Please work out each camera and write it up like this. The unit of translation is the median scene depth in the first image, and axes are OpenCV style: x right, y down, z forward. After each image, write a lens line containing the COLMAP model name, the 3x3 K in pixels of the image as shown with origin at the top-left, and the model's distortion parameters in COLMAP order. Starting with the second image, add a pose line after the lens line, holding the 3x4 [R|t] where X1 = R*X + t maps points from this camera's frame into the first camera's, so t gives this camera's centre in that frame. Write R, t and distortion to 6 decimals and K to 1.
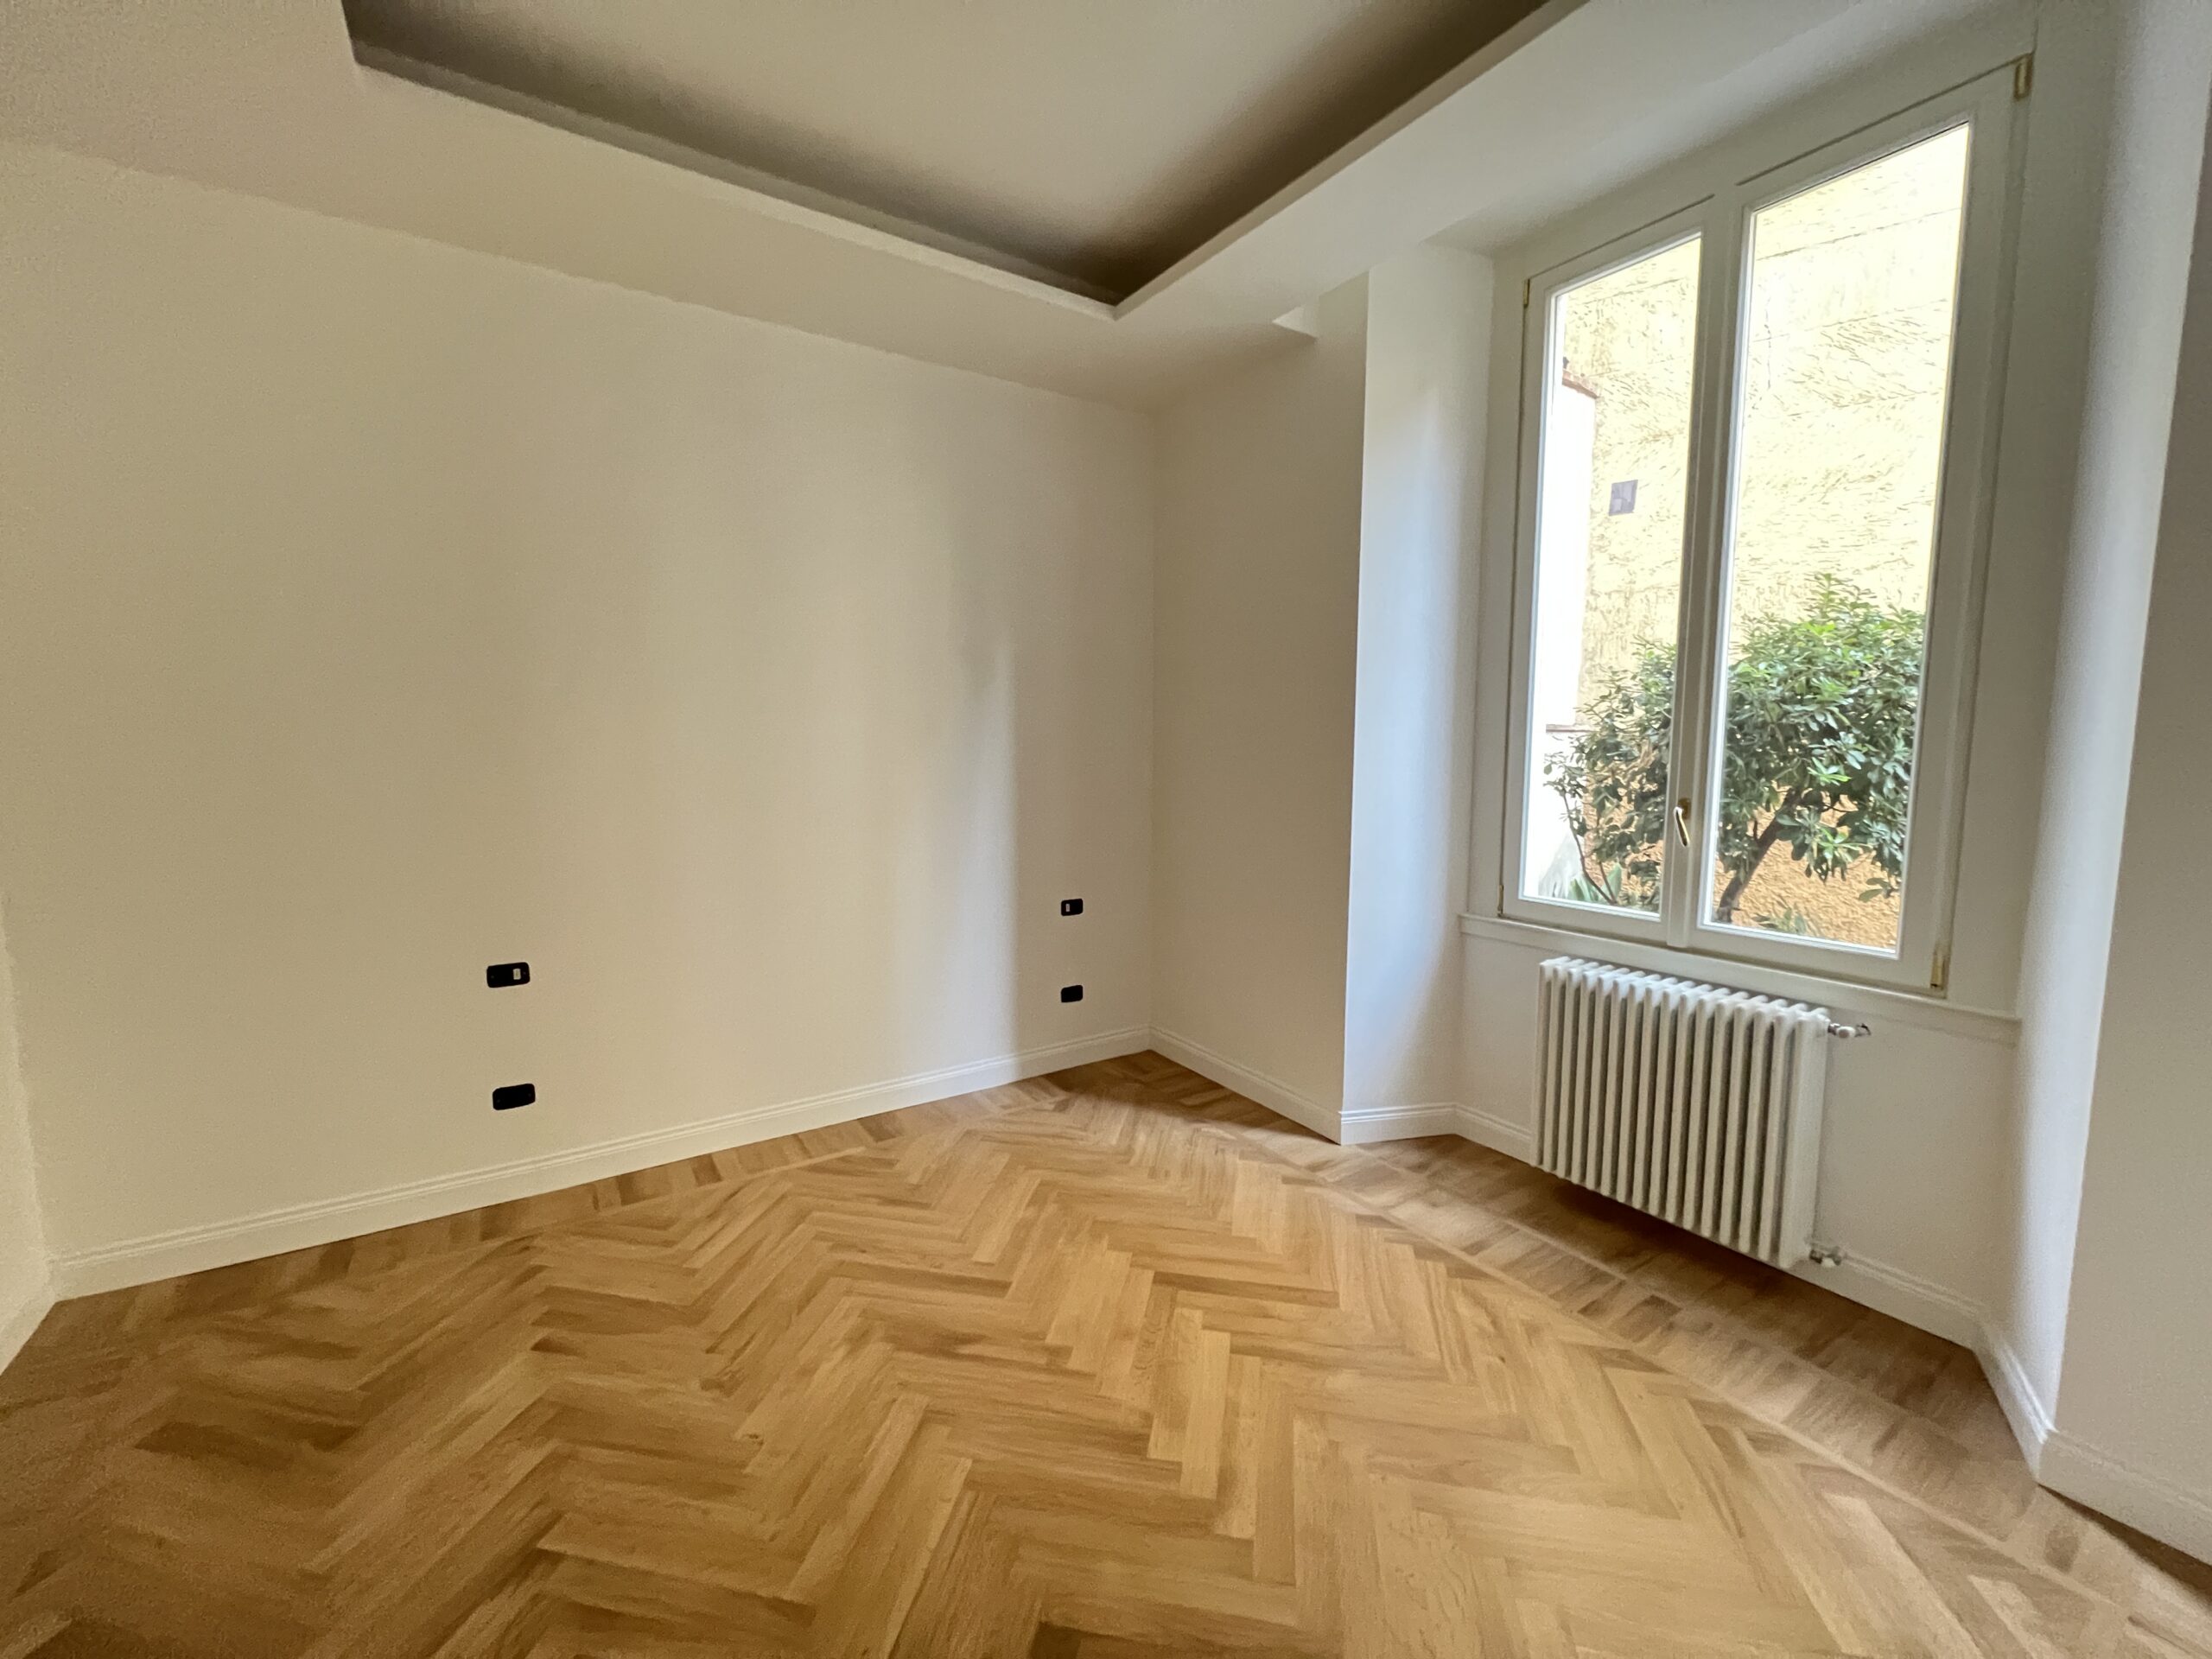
lens RADIAL K [[879.8, 0, 1117.4], [0, 879.8, 838.0], [0, 0, 1]] dist [-0.000274, -0.000148]
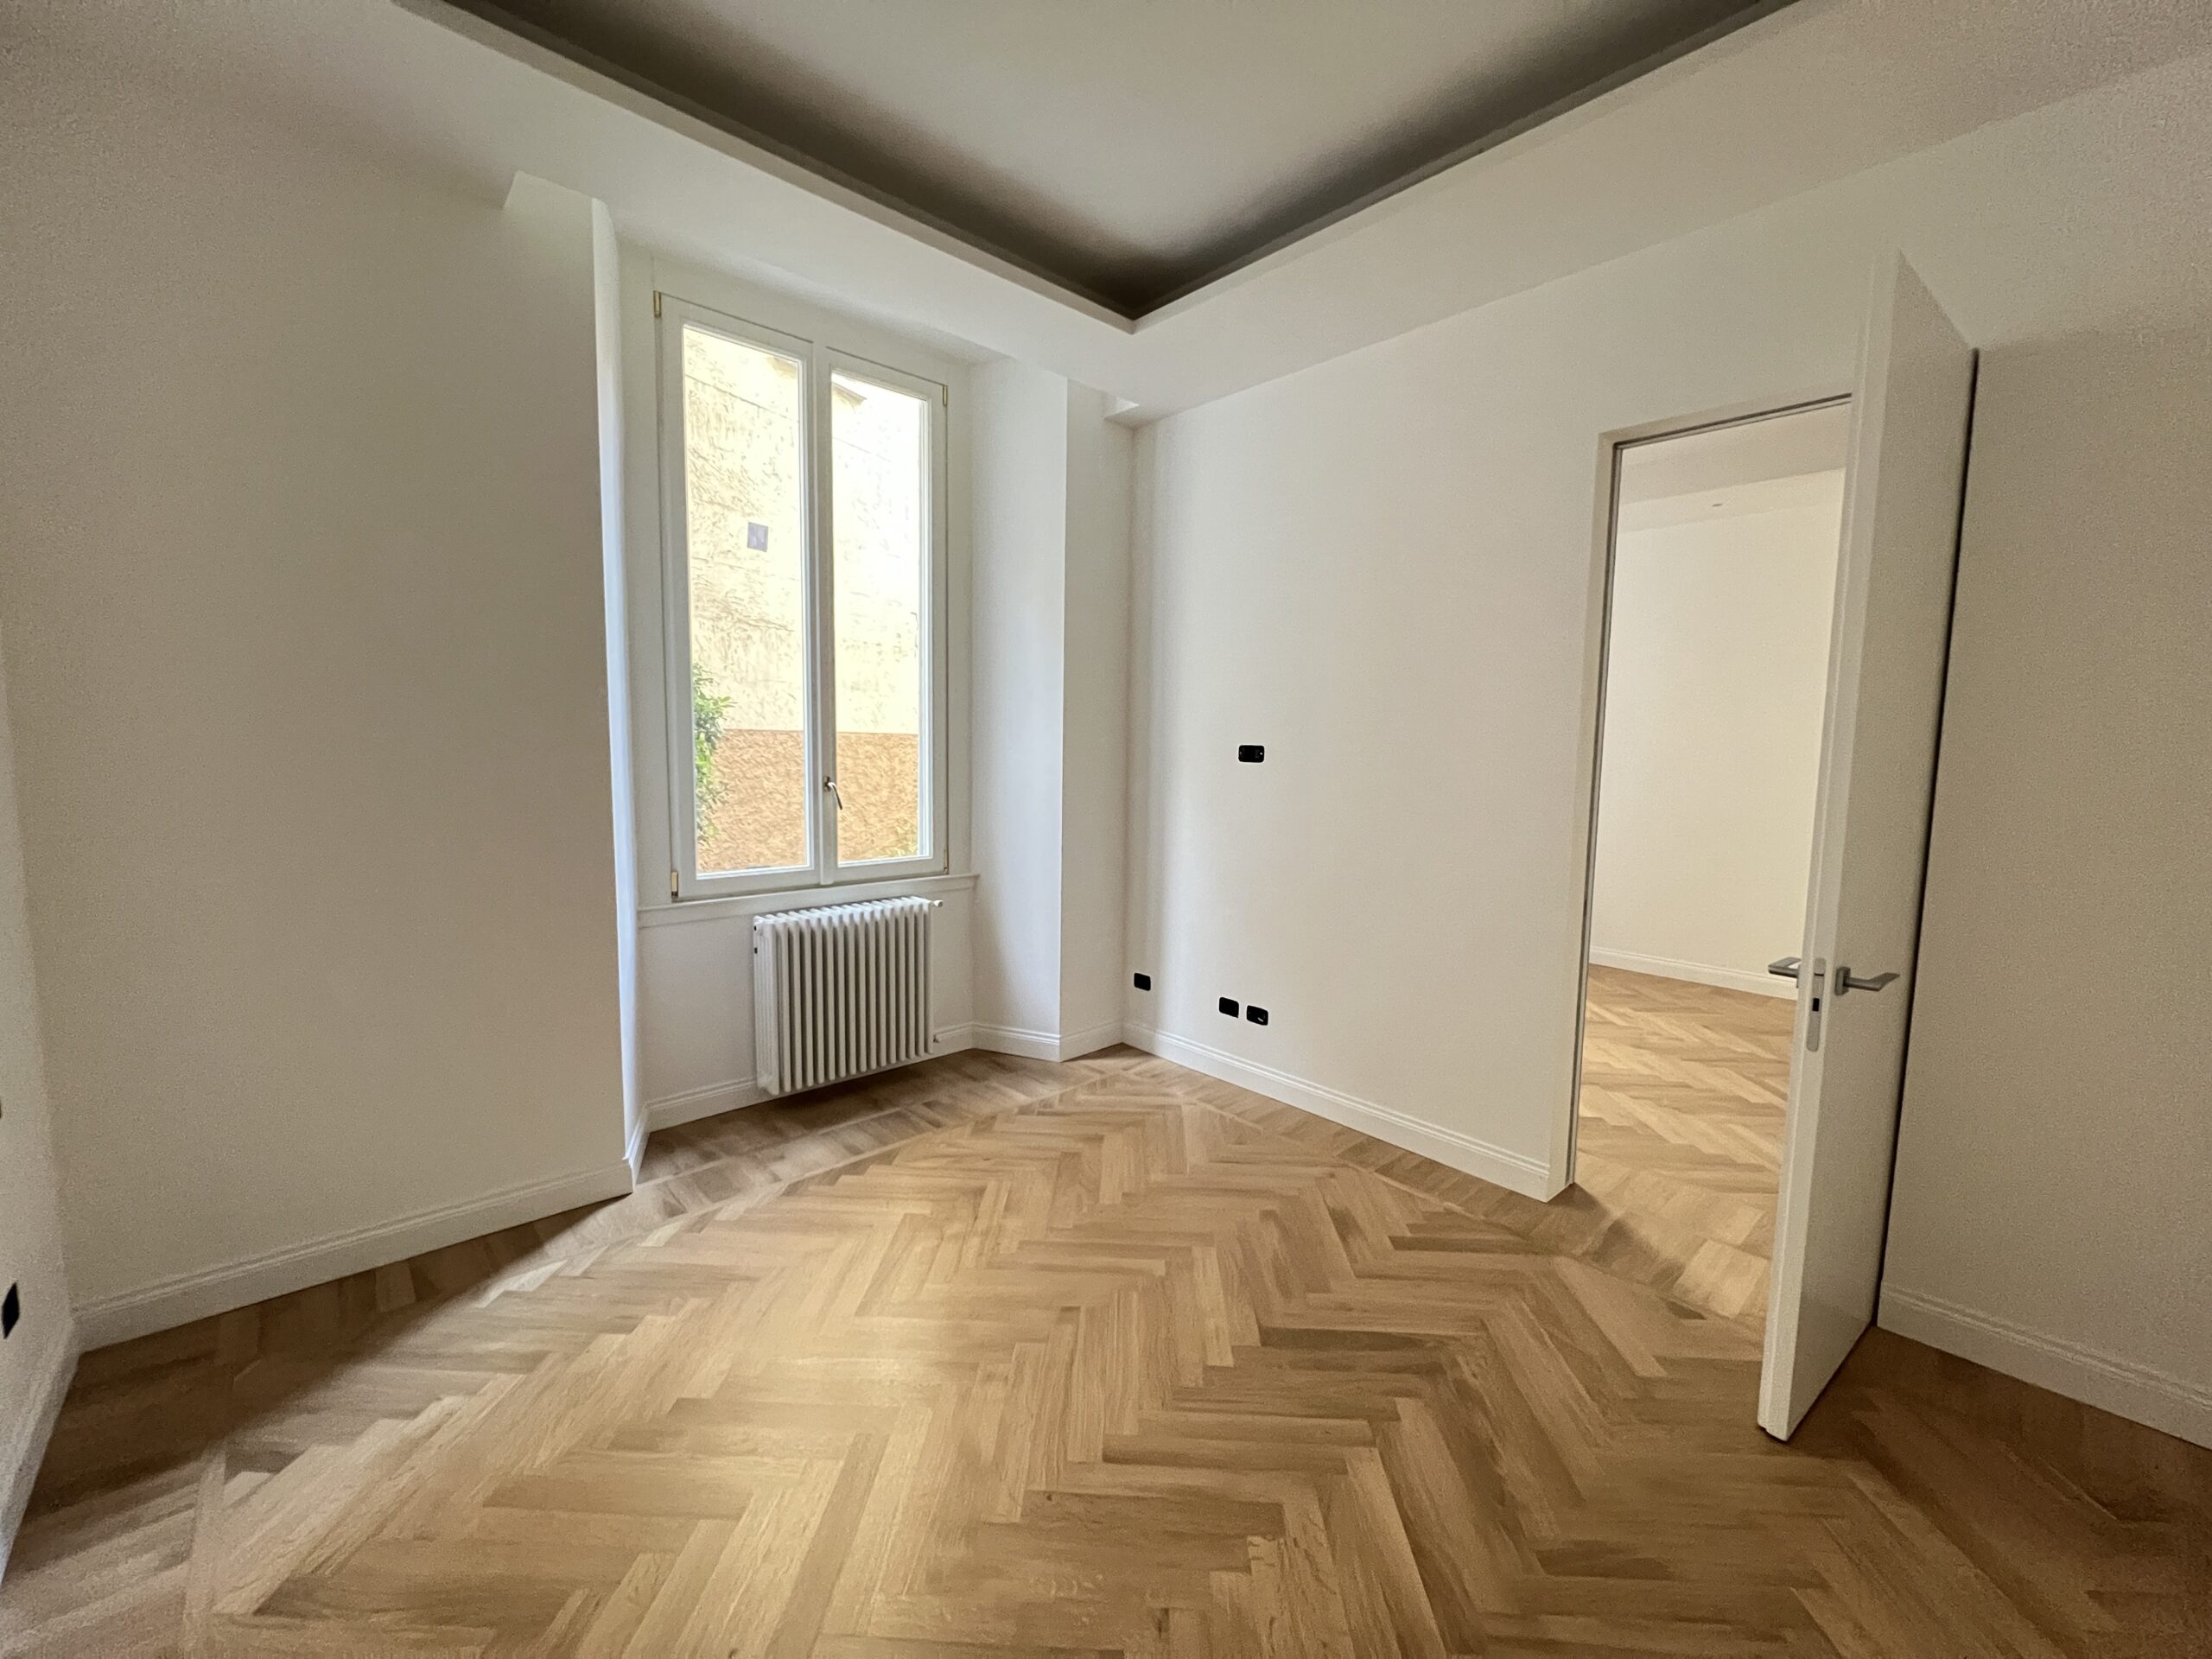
lens RADIAL K [[864.3, 0, 1093.8], [0, 864.3, 840.1], [0, 0, 1]] dist [-0.000158, 0.000232]
pose [[-0.123017, -0.112970, 0.985954, -0.728741], [0.098857, 0.987163, 0.125443, -0.071957], [-0.987468, 0.112900, -0.110270, 0.715760]]
